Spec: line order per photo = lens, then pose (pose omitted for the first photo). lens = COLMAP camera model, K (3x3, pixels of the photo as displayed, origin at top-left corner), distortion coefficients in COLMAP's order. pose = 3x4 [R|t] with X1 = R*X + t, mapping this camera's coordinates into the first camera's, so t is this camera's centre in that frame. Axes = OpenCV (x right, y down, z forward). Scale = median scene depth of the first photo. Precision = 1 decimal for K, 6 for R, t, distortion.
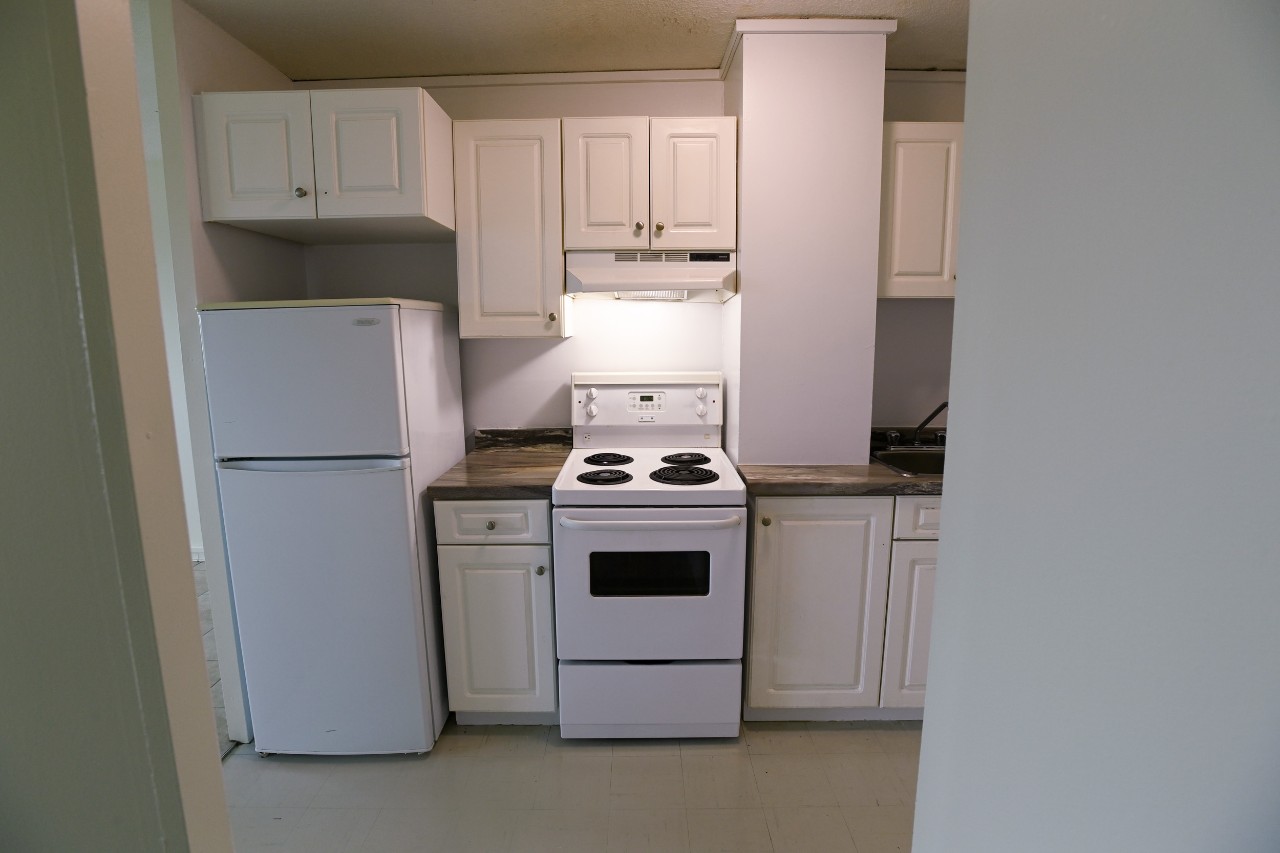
lens RADIAL K [[611.8, 0, 632.1], [0, 611.8, 419.1], [0, 0, 1]] dist [-0.063999, 0.020903]
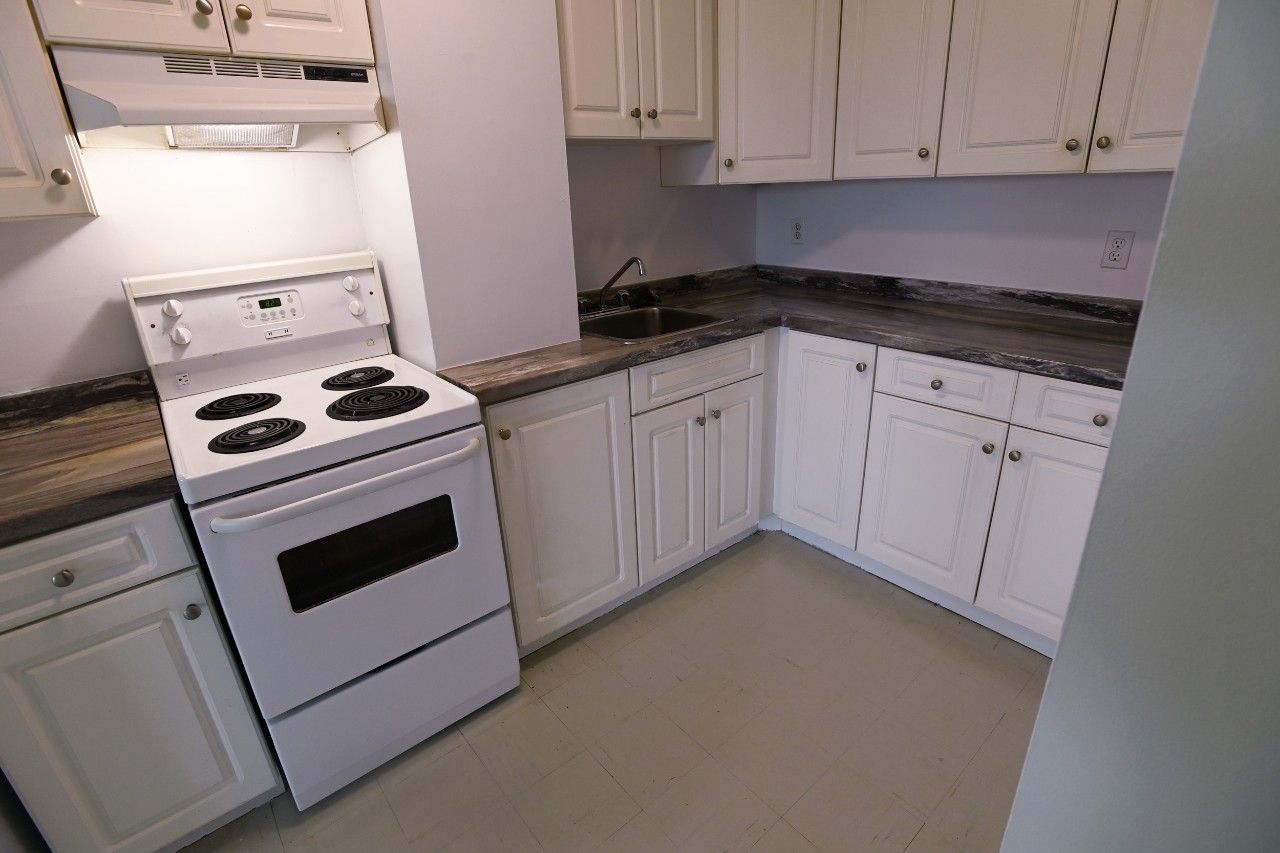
lens RADIAL K [[611.8, 0, 632.1], [0, 611.8, 419.1], [0, 0, 1]] dist [-0.063999, 0.020903]
pose [[0.764432, -0.256446, 0.591506, -0.105653], [0.138958, 0.961458, 0.237255, -0.013462], [-0.629551, -0.099171, 0.770604, 0.265536]]
